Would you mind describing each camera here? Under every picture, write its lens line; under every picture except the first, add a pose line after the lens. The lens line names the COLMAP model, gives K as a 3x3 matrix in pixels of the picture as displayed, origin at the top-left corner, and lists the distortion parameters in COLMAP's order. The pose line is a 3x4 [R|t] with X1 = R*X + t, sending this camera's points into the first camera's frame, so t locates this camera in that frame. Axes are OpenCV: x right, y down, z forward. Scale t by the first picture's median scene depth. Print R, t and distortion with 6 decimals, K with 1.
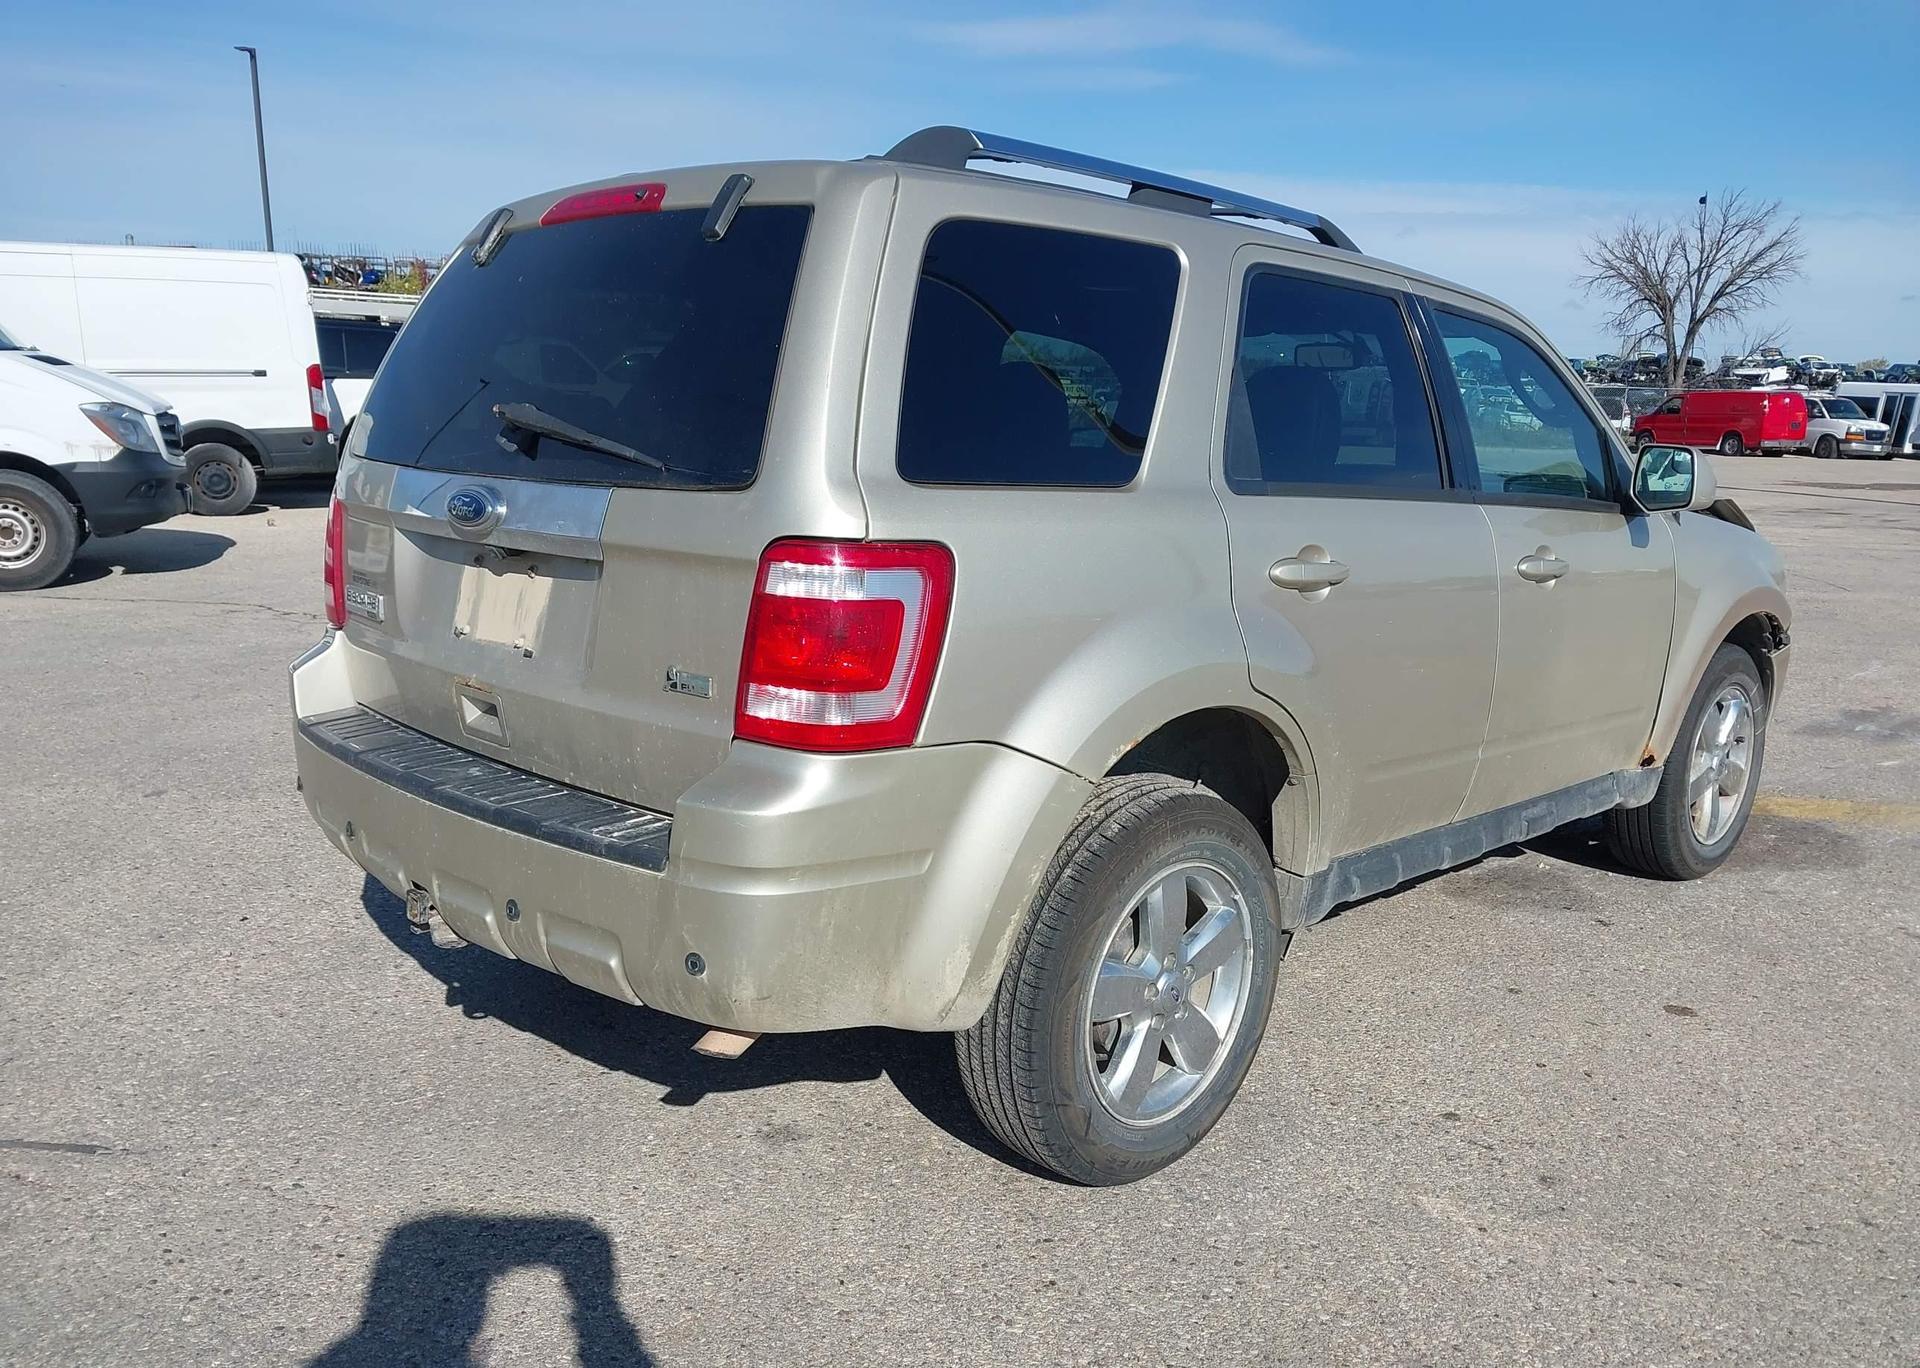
lens RADIAL K [[1493.6, 0, 962.7], [0, 1493.6, 733.4], [0, 0, 1]] dist [0.038953, -0.035151]
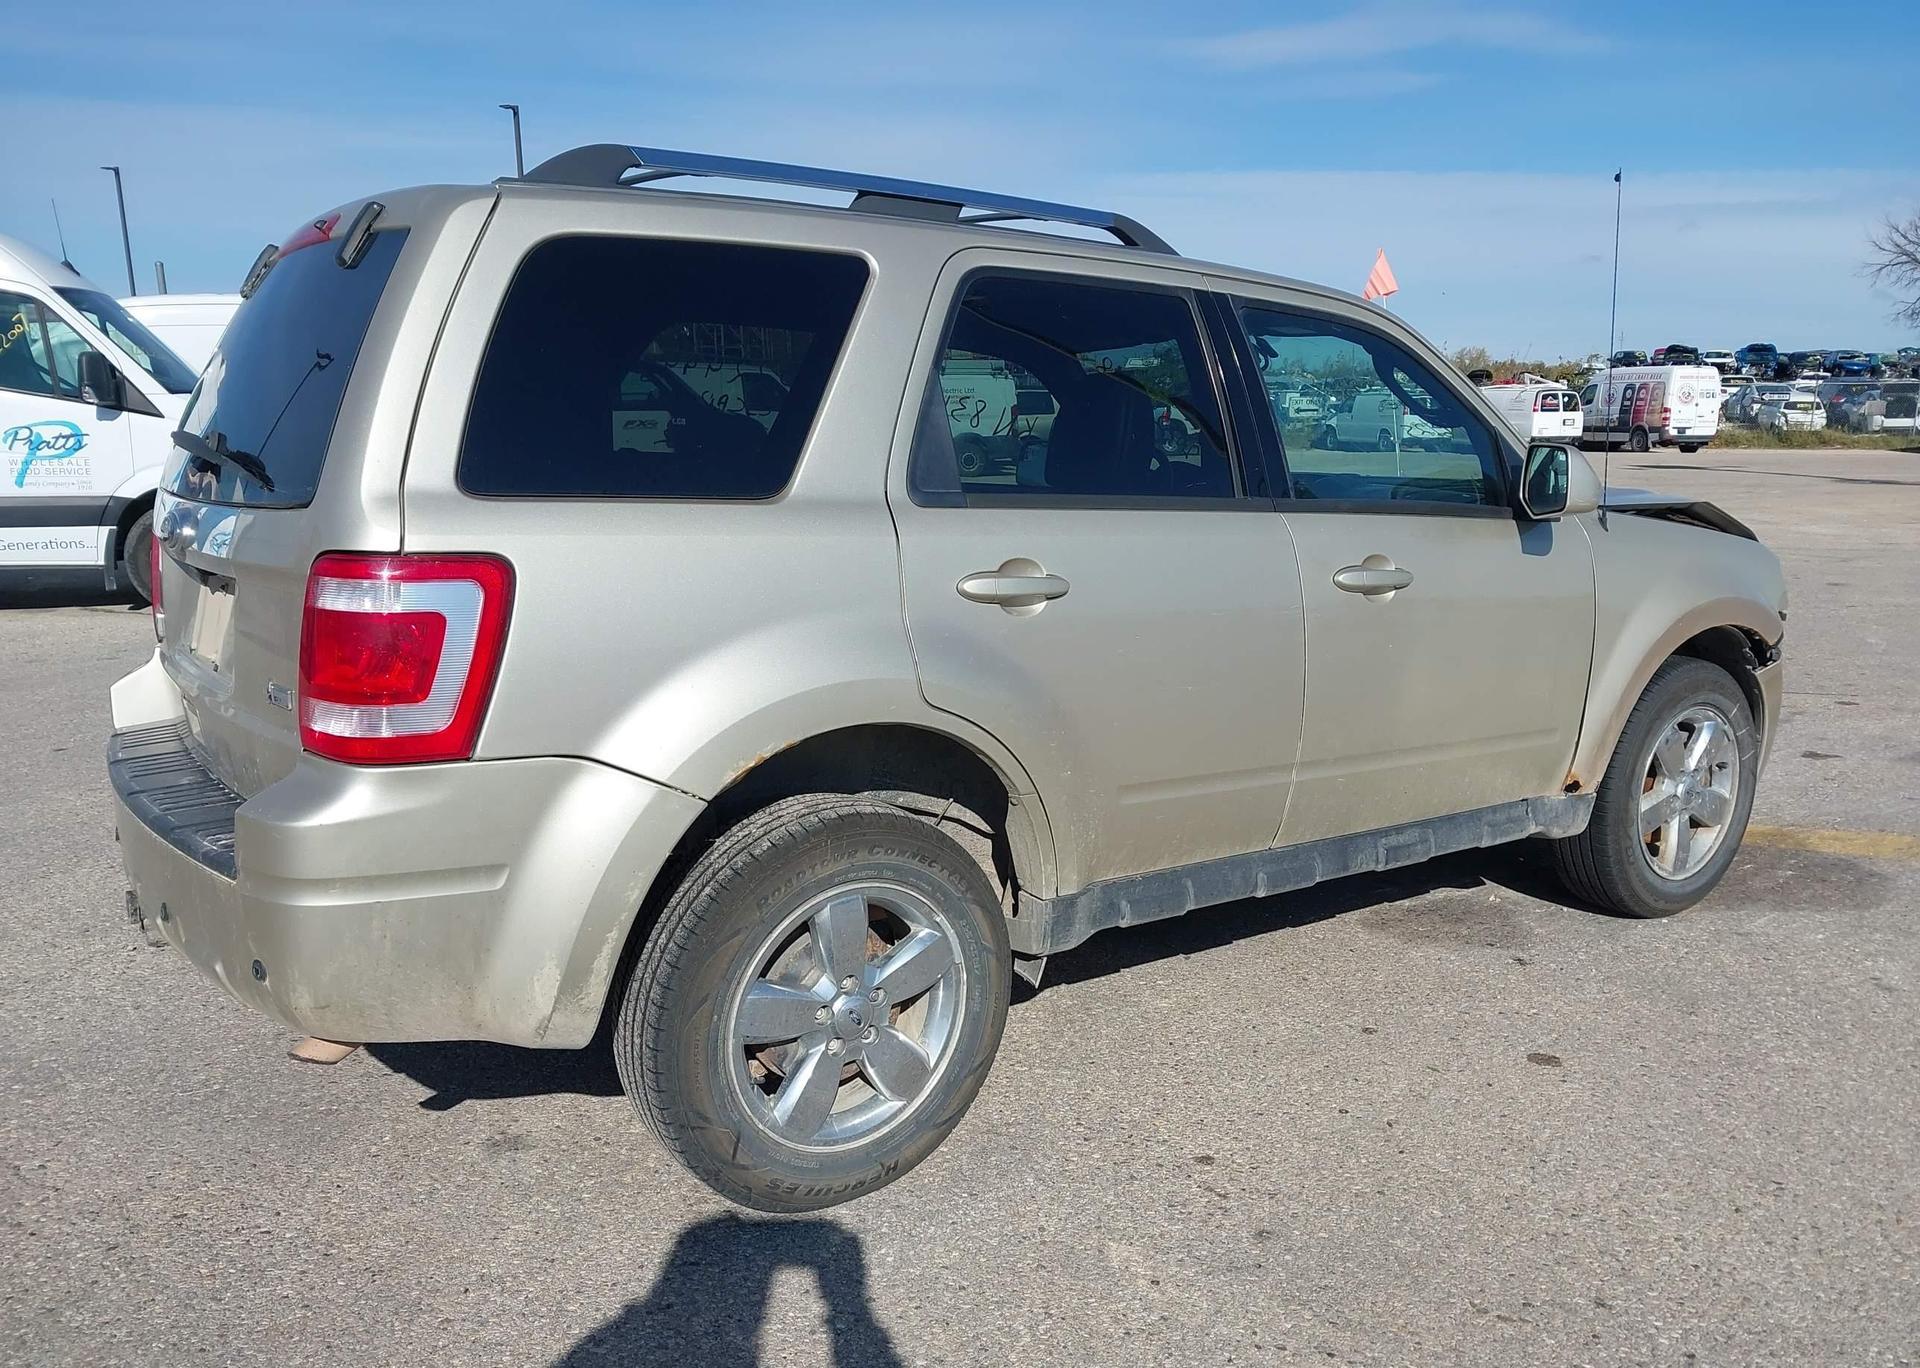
lens RADIAL K [[1482.4, 0, 965.1], [0, 1482.4, 734.2], [0, 0, 1]] dist [0.089551, -0.125681]
pose [[0.986758, 0.008094, -0.162000, 0.297200], [-0.009903, 0.999897, -0.010362, -0.001048], [0.161900, 0.011829, 0.986736, 0.041204]]
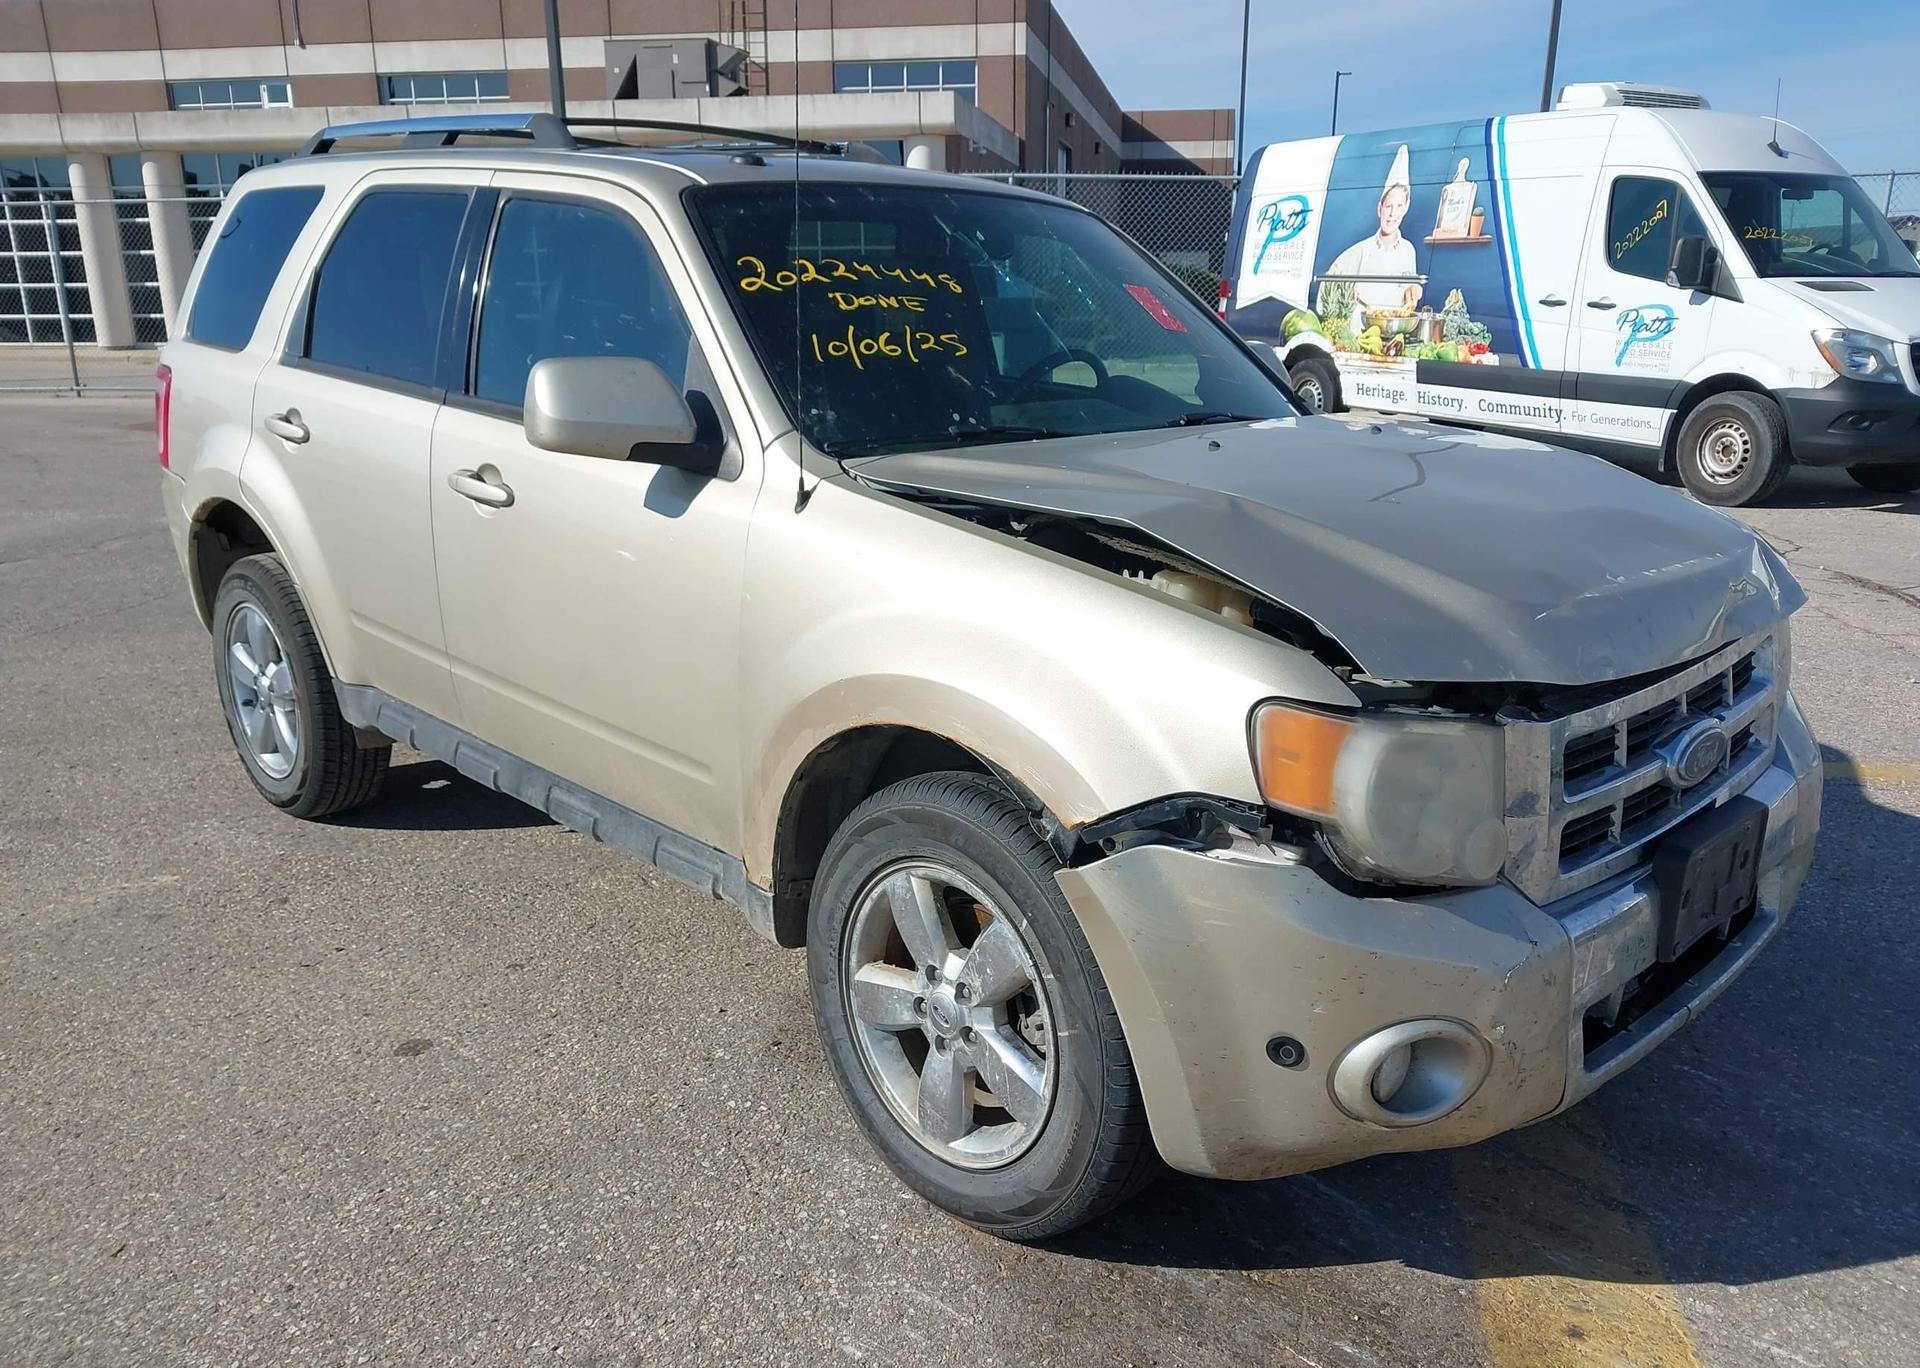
lens RADIAL K [[1518.9, 0, 960.2], [0, 1518.9, 747.0], [0, 0, 1]] dist [-0.000388, 0.005023]
pose [[0.007319, 0.268399, -0.963280, 1.331909], [-0.226054, 0.938813, 0.259865, -0.270757], [0.974087, 0.215851, 0.067543, 1.290046]]
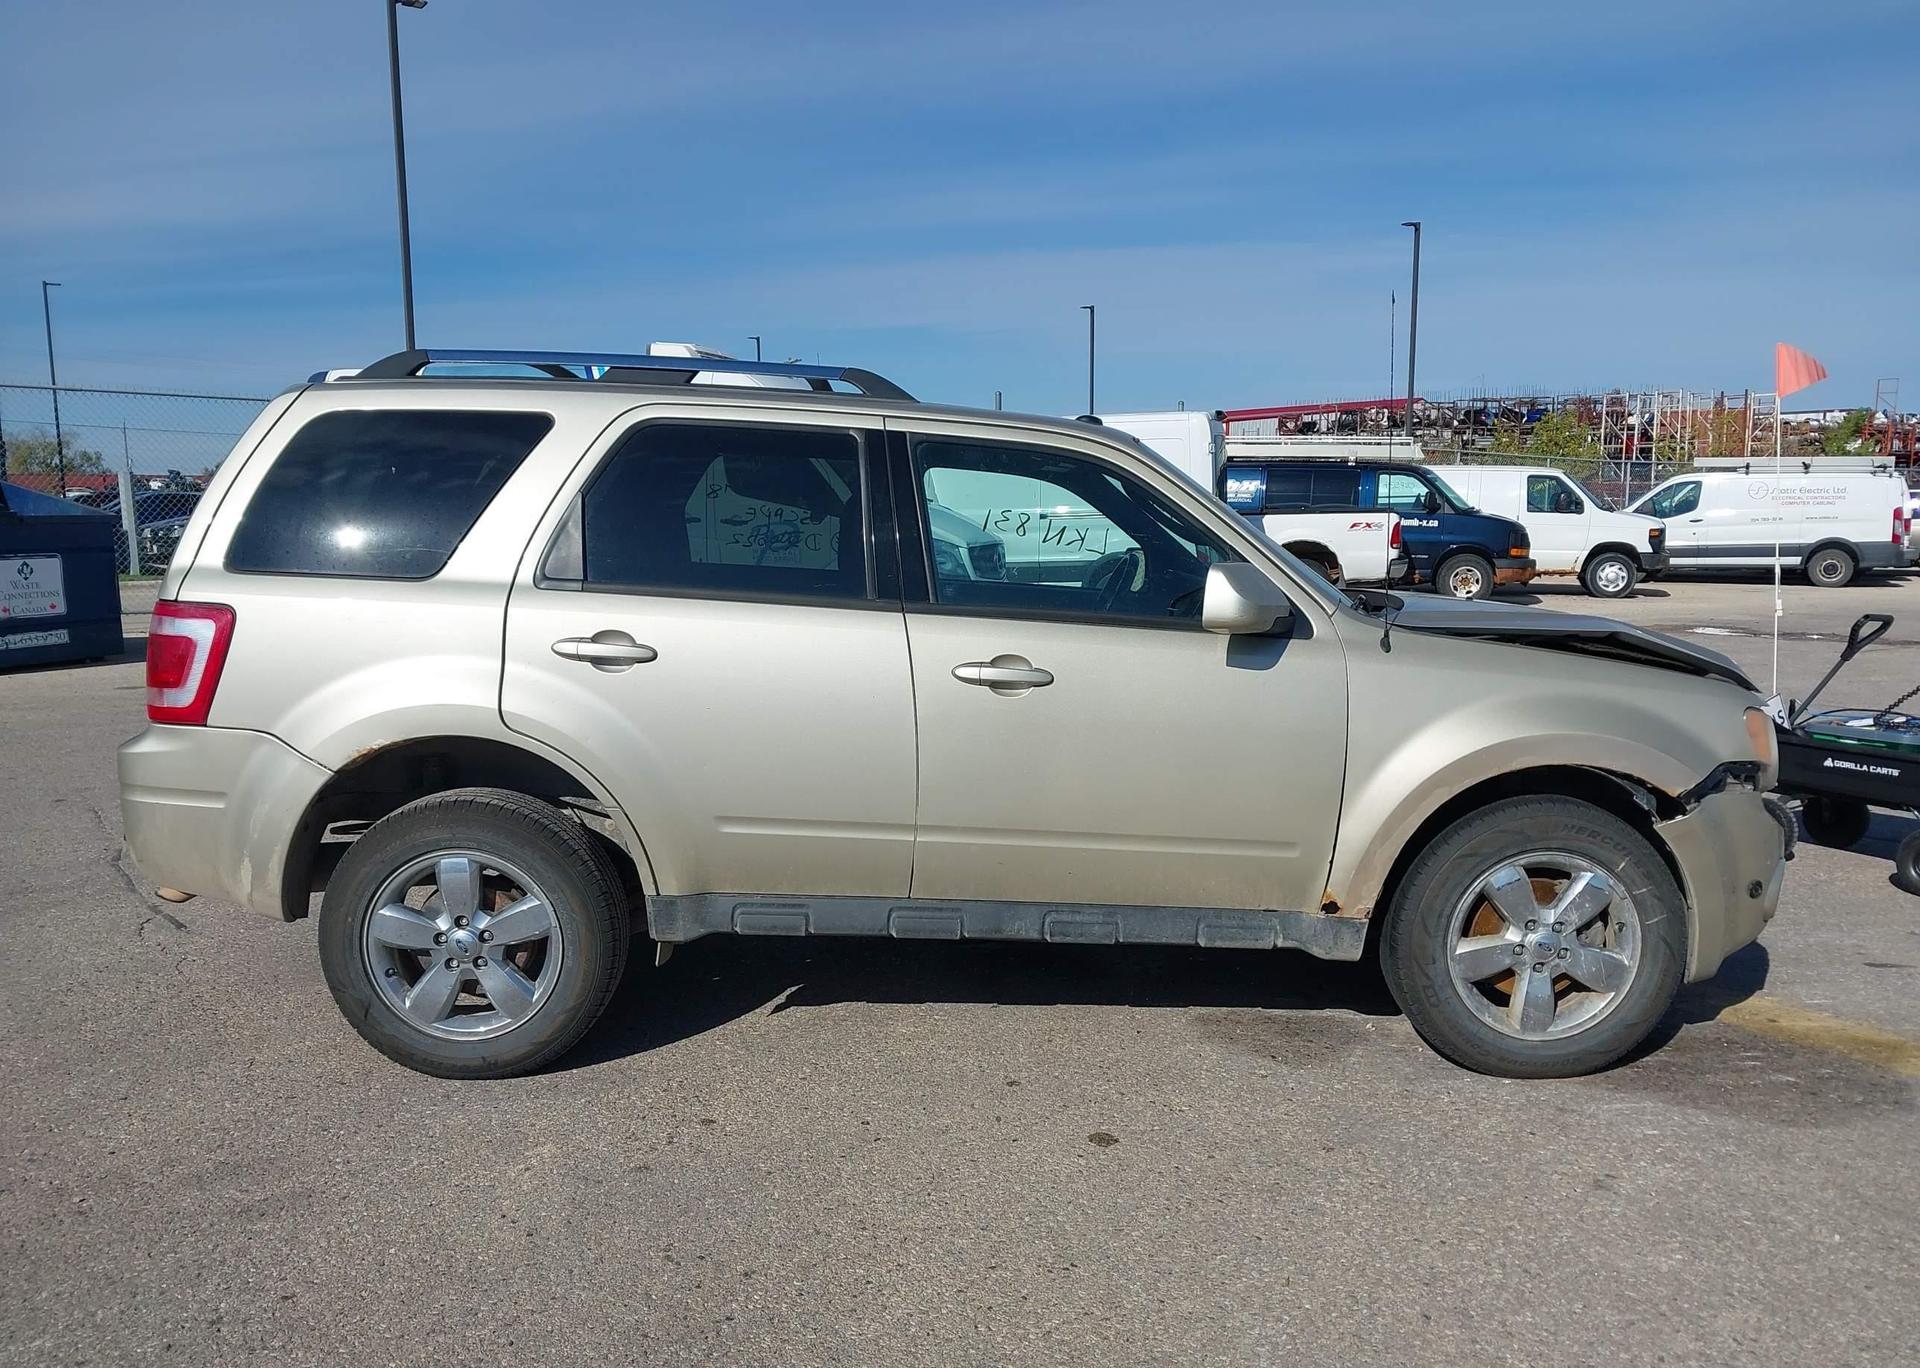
lens RADIAL K [[1493.6, 0, 962.7], [0, 1493.6, 733.4], [0, 0, 1]] dist [0.038953, -0.035151]
pose [[0.720524, 0.081602, -0.688612, 1.138543], [-0.140367, 0.989657, -0.029595, -0.034558], [0.679075, 0.117982, 0.724526, 0.228775]]
